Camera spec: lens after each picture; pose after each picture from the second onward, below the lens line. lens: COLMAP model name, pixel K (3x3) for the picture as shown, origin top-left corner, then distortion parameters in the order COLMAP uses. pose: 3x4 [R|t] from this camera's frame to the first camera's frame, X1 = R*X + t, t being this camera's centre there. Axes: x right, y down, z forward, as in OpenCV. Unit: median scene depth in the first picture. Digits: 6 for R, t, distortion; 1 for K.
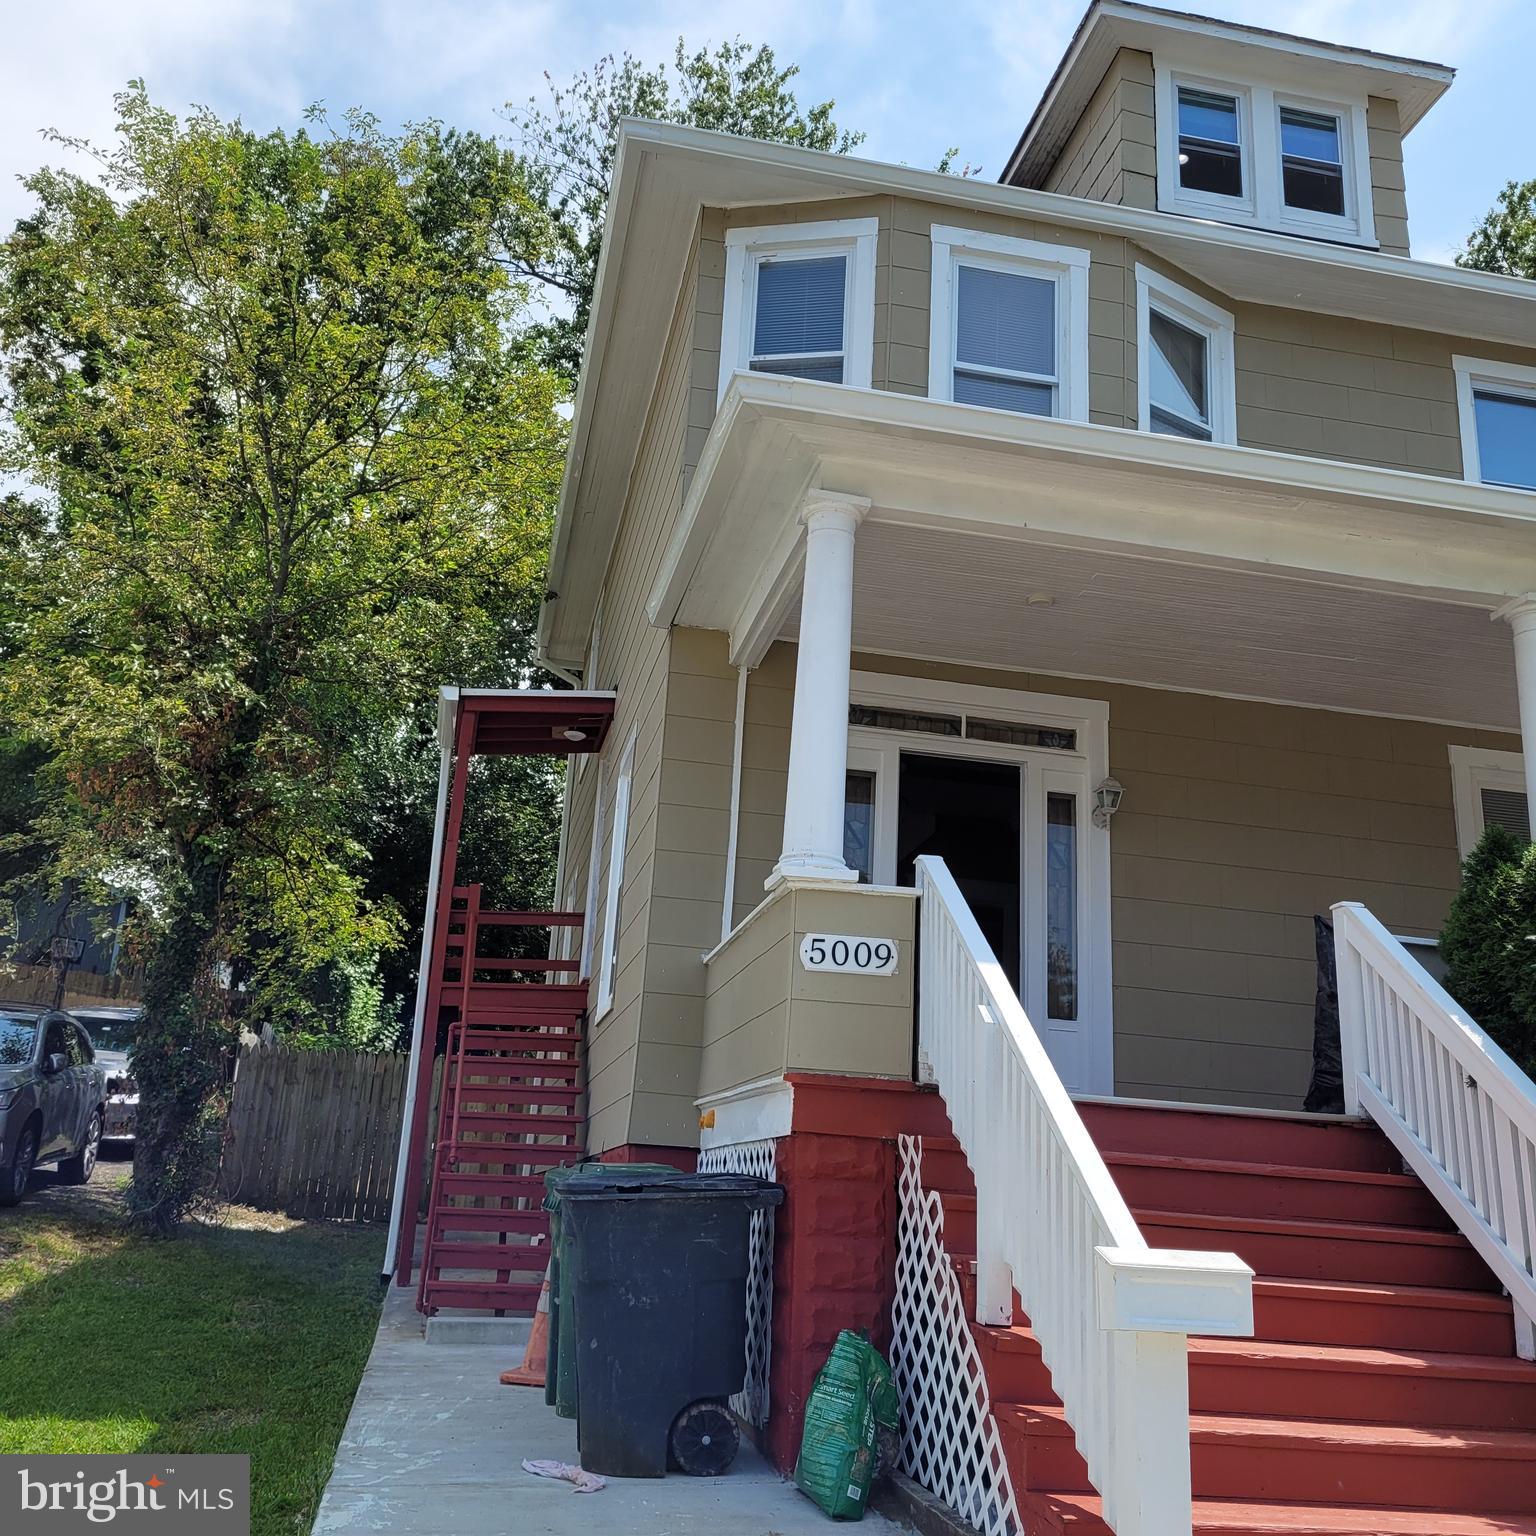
lens RADIAL K [[1523.4, 0, 769.9], [0, 1523.4, 737.9], [0, 0, 1]] dist [0.044742, -0.031067]
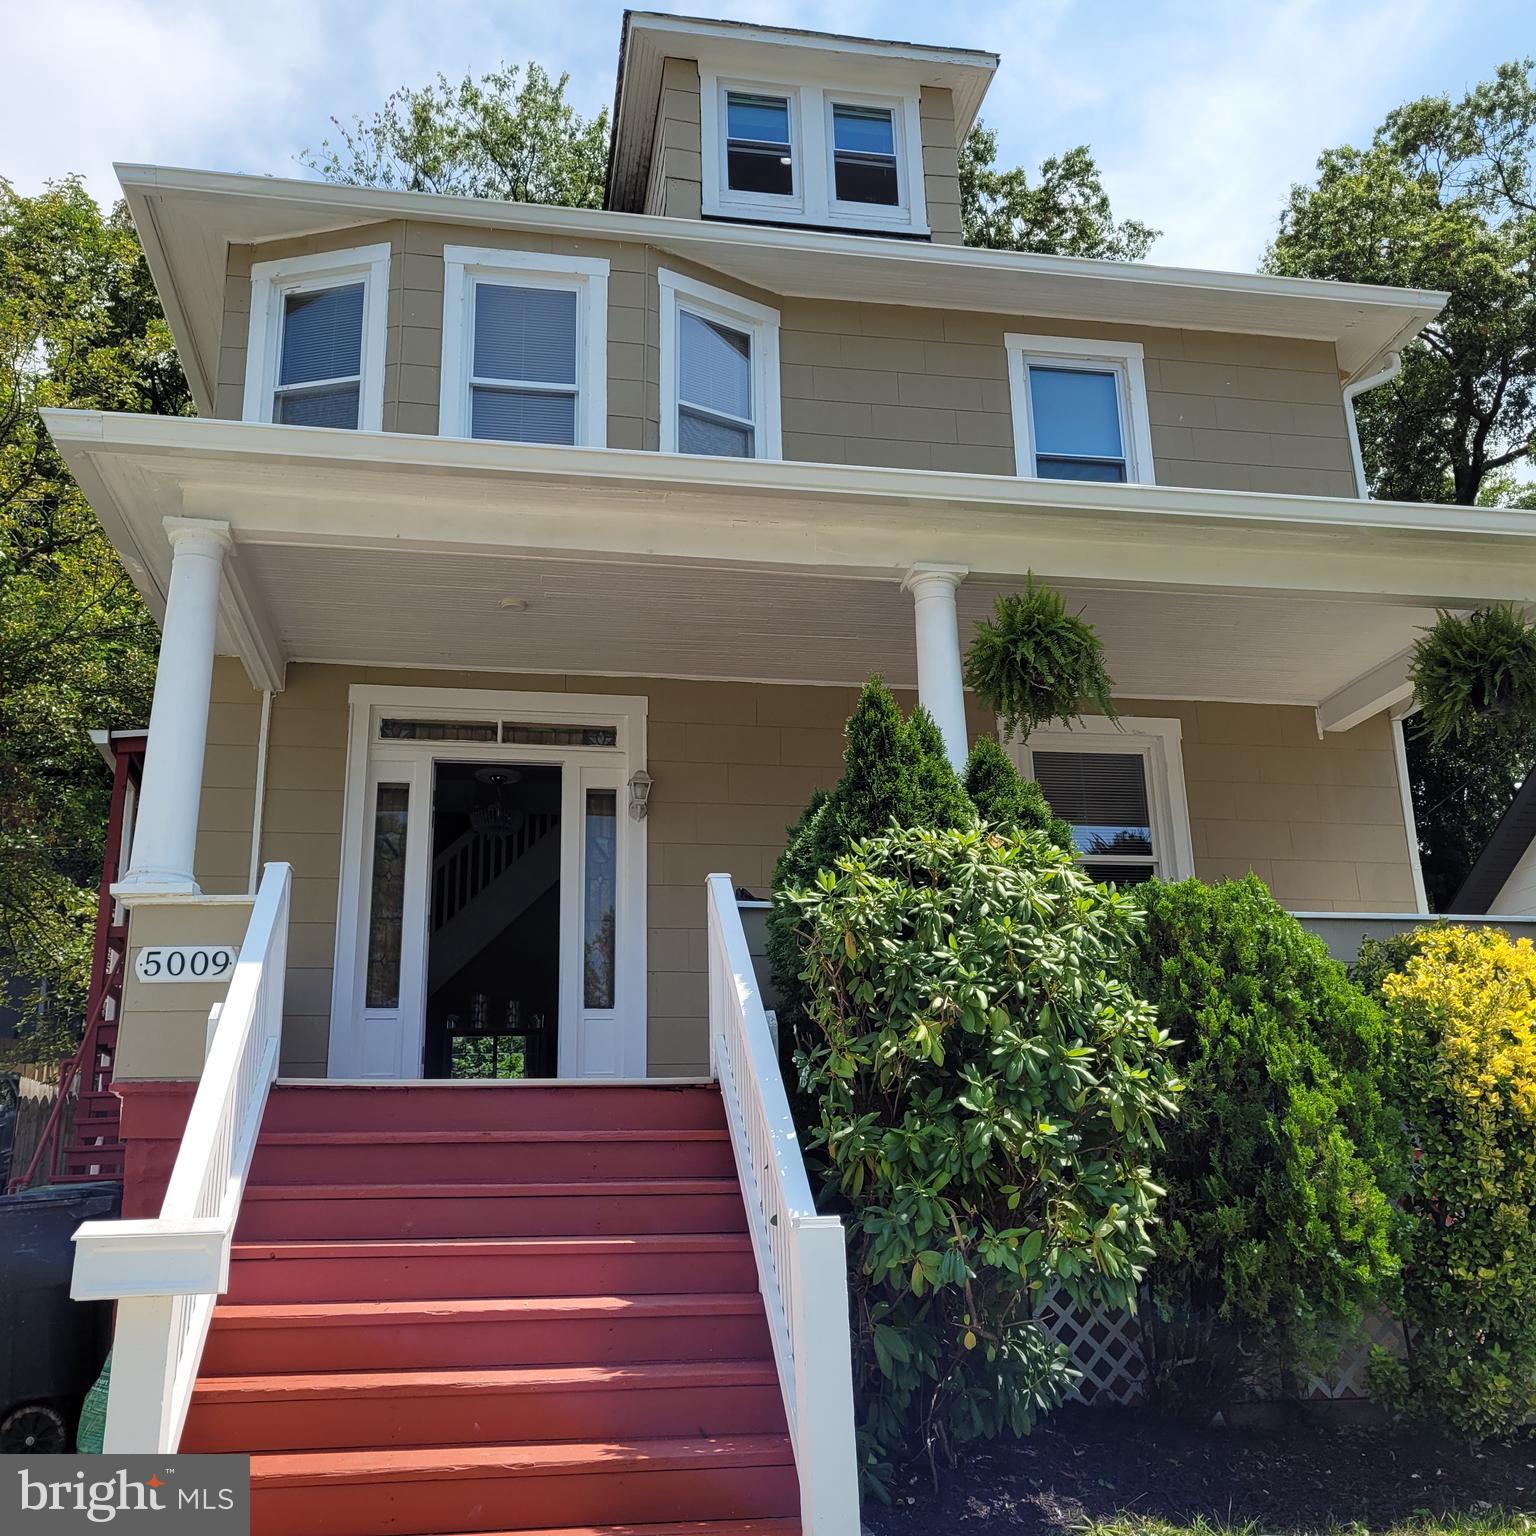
lens RADIAL K [[1521.4, 0, 777.6], [0, 1521.4, 754.5], [0, 0, 1]] dist [0.039000, -0.020120]
pose [[0.996874, -0.078994, 0.001748, 0.300023], [0.078987, 0.996869, 0.003700, 0.018110], [-0.002034, -0.003551, 0.999992, -0.025748]]
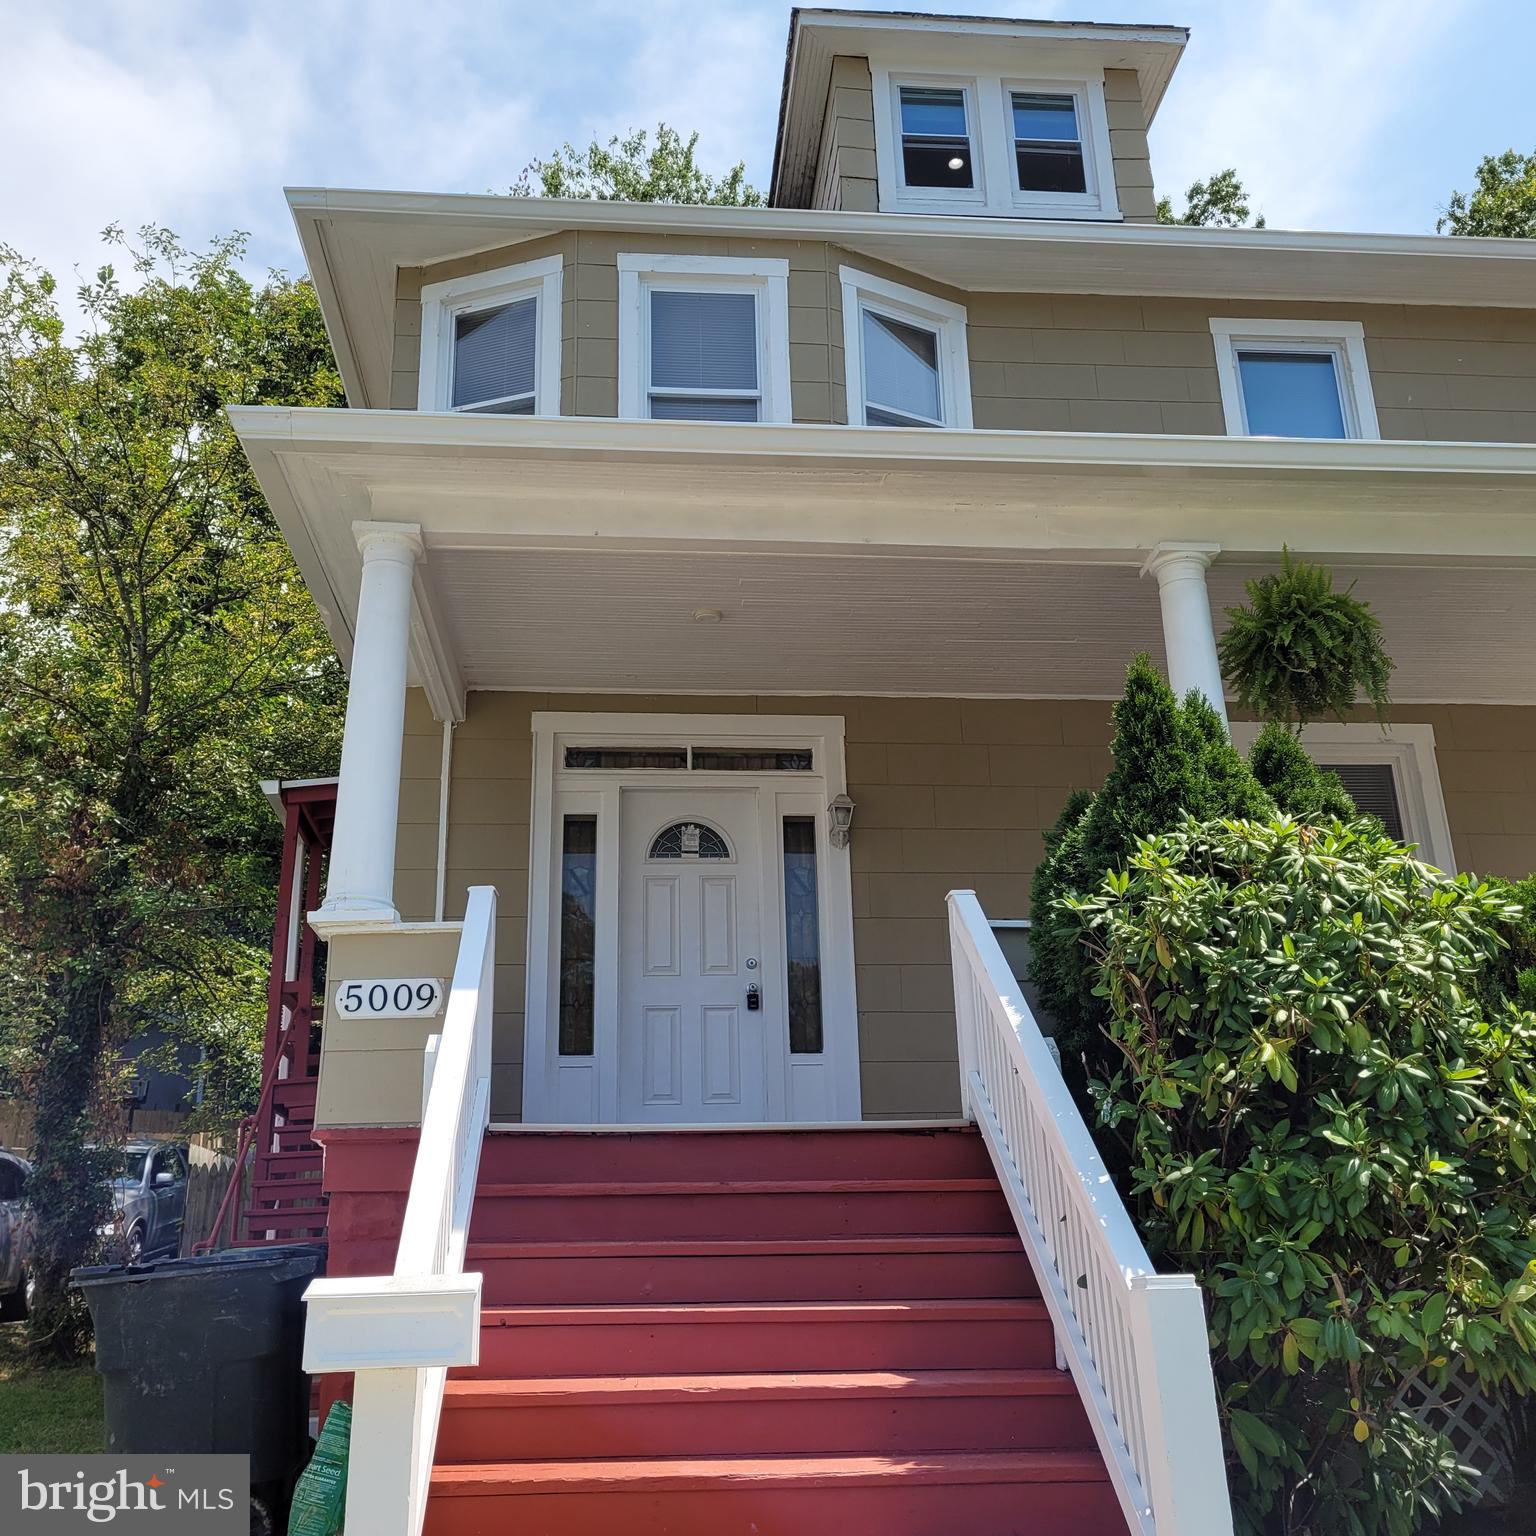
lens RADIAL K [[1519.6, 0, 771.1], [0, 1519.6, 753.5], [0, 0, 1]] dist [0.044878, -0.026595]
pose [[0.990693, -0.110676, -0.079234, 0.245771], [0.107018, 0.993047, -0.049030, 0.040913], [0.084110, 0.040094, 0.995650, 0.047438]]
